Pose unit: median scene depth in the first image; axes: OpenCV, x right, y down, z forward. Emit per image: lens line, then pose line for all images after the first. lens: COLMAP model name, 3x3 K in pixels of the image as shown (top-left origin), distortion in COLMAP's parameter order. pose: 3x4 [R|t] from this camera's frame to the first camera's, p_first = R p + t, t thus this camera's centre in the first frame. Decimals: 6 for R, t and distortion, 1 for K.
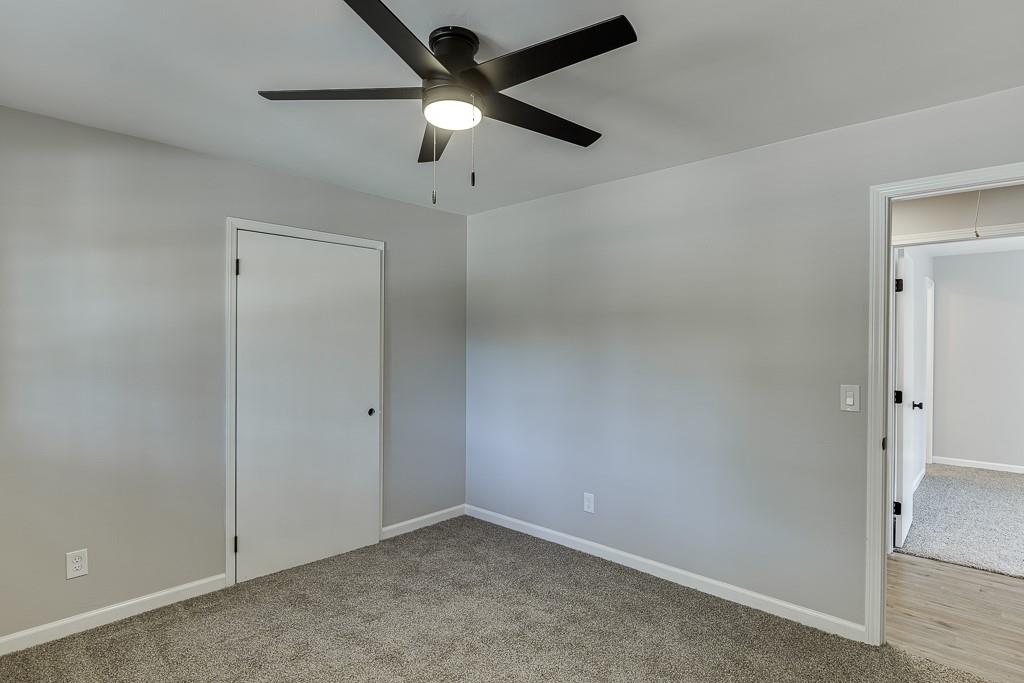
lens RADIAL K [[535.7, 0, 520.9], [0, 535.7, 344.0], [0, 0, 1]] dist [-0.002577, -0.000006]
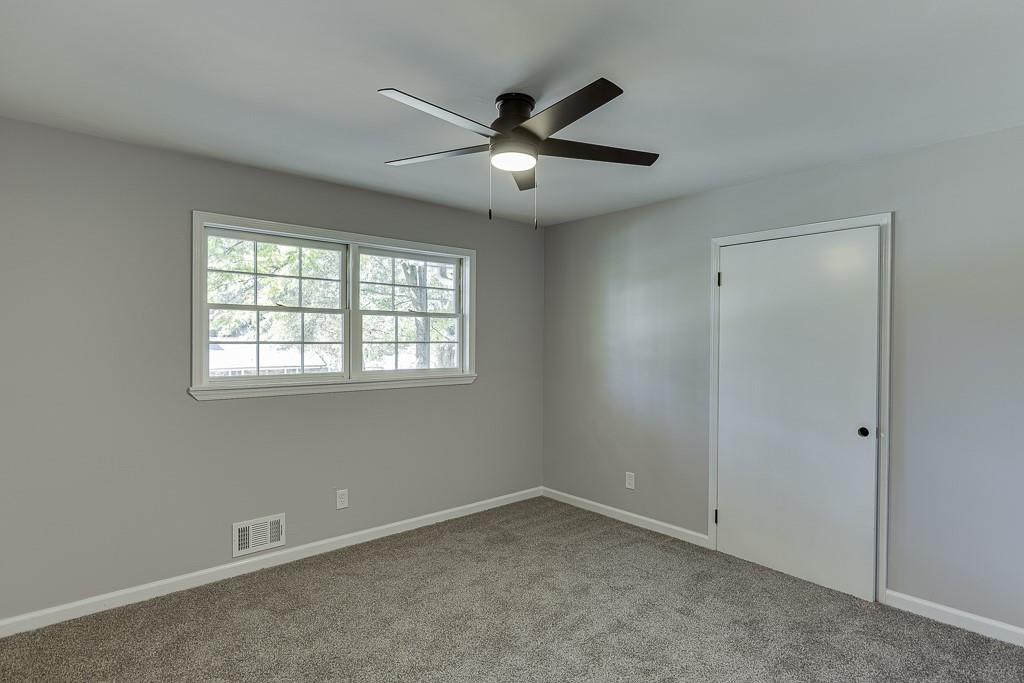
lens RADIAL K [[535.7, 0, 520.9], [0, 535.7, 344.0], [0, 0, 1]] dist [-0.002577, -0.000006]
pose [[-0.082360, 0.003732, -0.996596, 0.676677], [-0.010956, 0.999929, 0.004650, -0.003469], [0.996542, 0.011301, -0.082314, 0.673932]]
